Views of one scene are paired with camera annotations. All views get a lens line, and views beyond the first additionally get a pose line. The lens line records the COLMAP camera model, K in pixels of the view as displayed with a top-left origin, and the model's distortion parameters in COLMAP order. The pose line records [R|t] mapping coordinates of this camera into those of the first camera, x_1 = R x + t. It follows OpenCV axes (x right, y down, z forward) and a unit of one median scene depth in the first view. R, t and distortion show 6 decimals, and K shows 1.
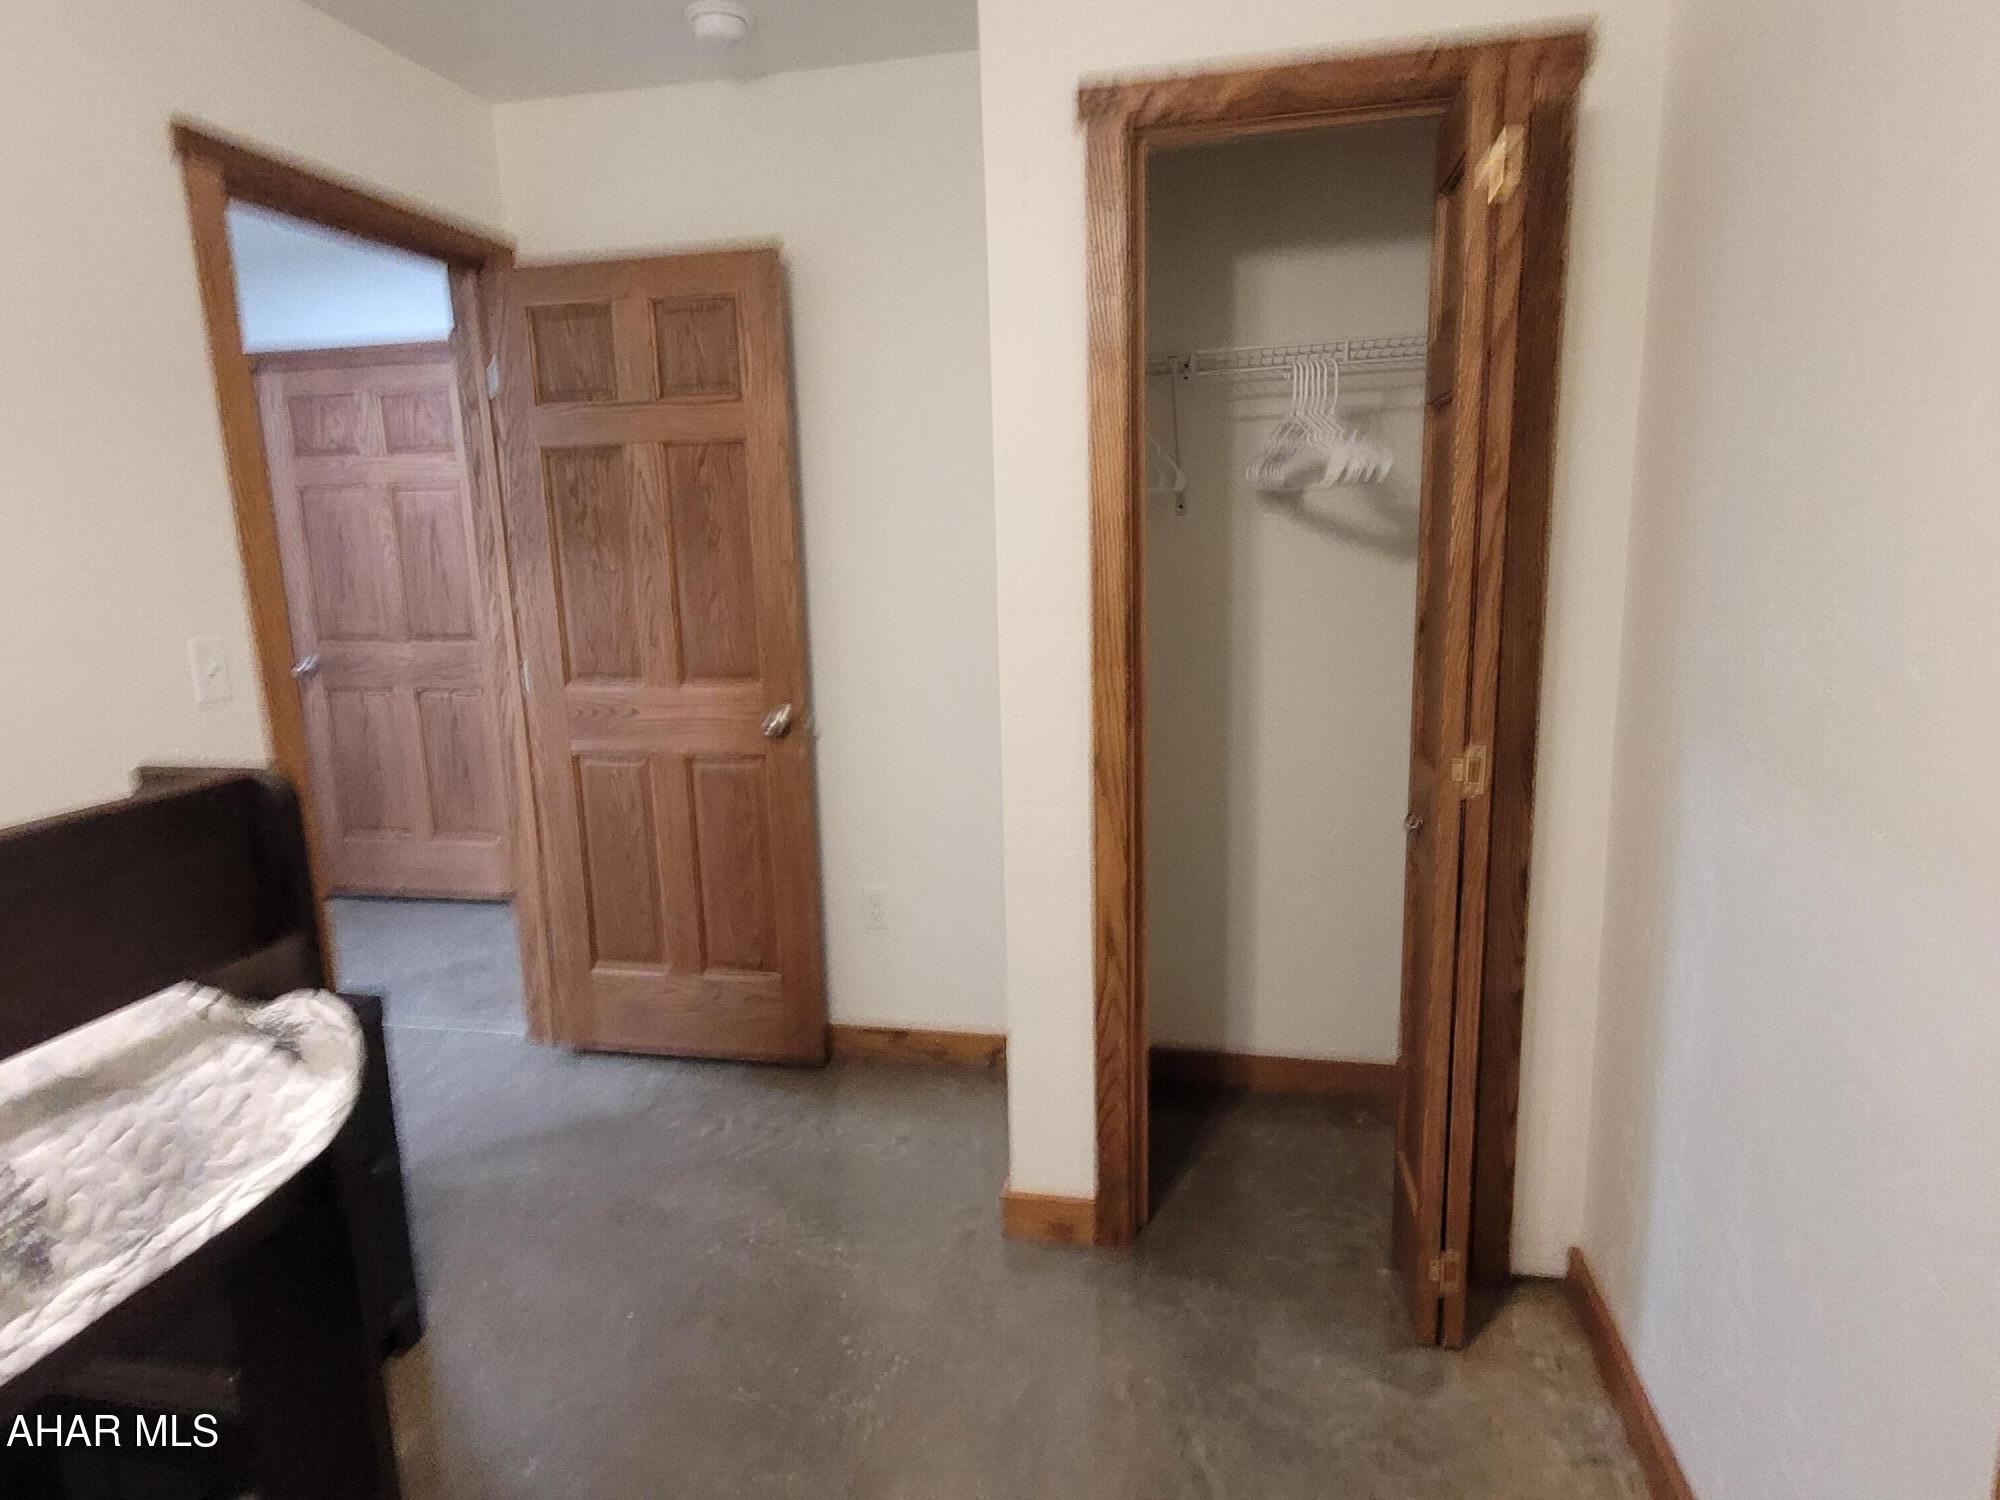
lens RADIAL K [[1130.0, 0, 997.3], [0, 1130.0, 738.8], [0, 0, 1]] dist [-0.001506, 0.002539]
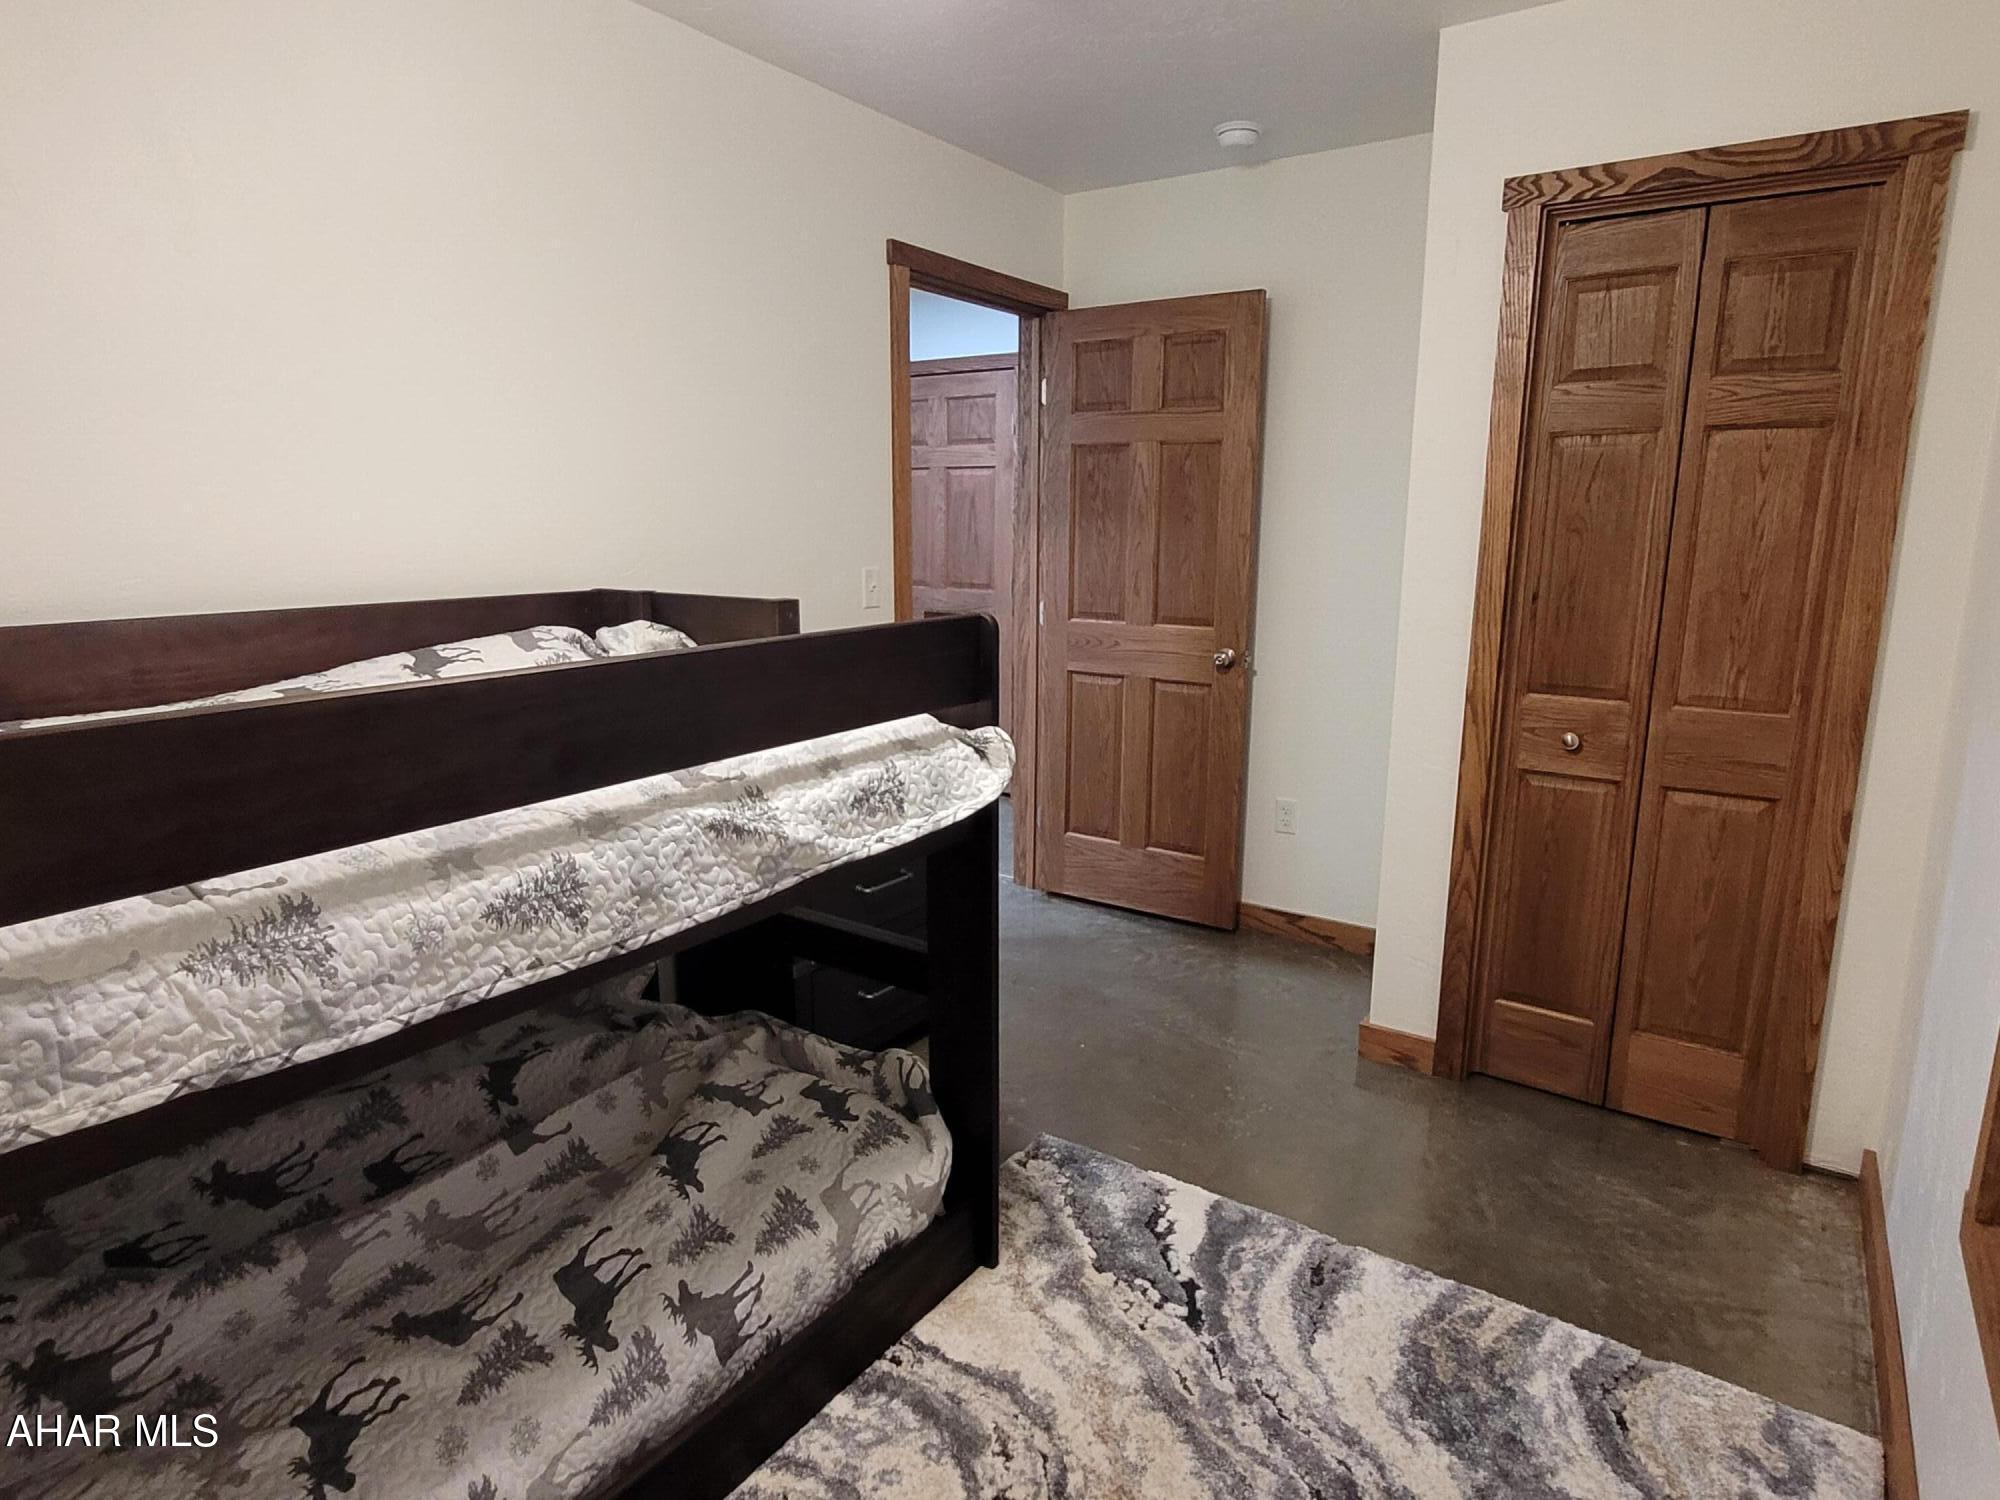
lens RADIAL K [[1130.0, 0, 997.3], [0, 1130.0, 738.8], [0, 0, 1]] dist [-0.001506, 0.002539]
pose [[0.924457, 0.104074, -0.366807, 0.050463], [-0.098952, 0.994552, 0.032797, 0.060255], [0.368222, 0.005977, 0.929719, -0.300958]]
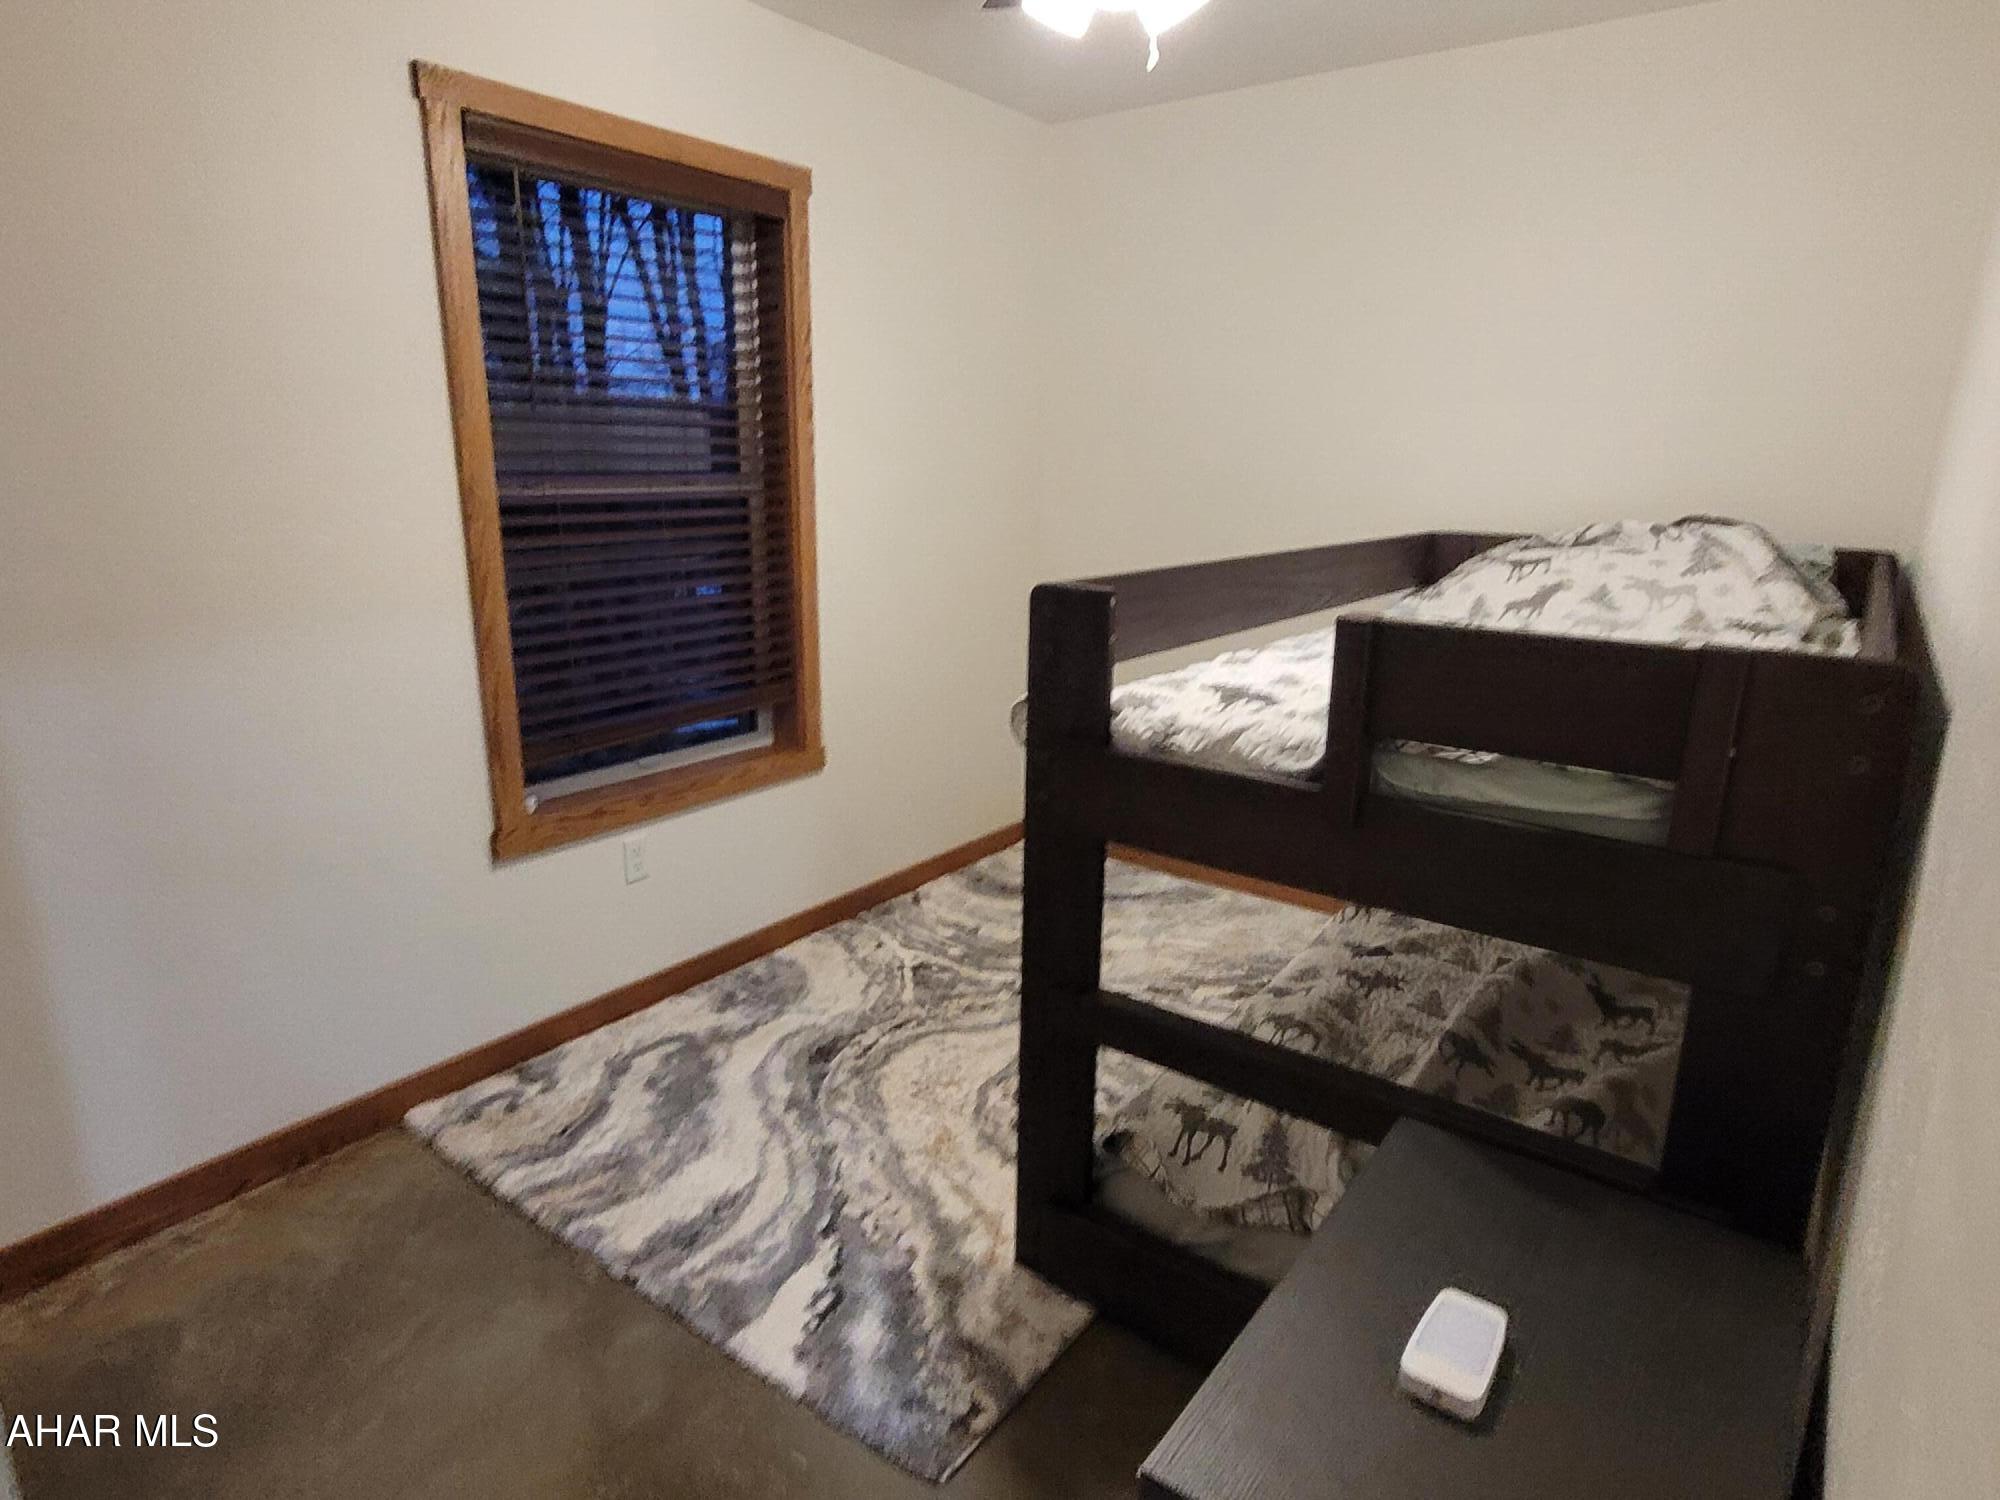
lens RADIAL K [[1130.0, 0, 997.3], [0, 1130.0, 738.8], [0, 0, 1]] dist [-0.001506, 0.002539]
pose [[-0.911646, -0.093334, 0.400238, -0.508301], [0.081611, 0.913363, 0.398883, -0.196084], [-0.402791, 0.396304, -0.825047, 1.042261]]
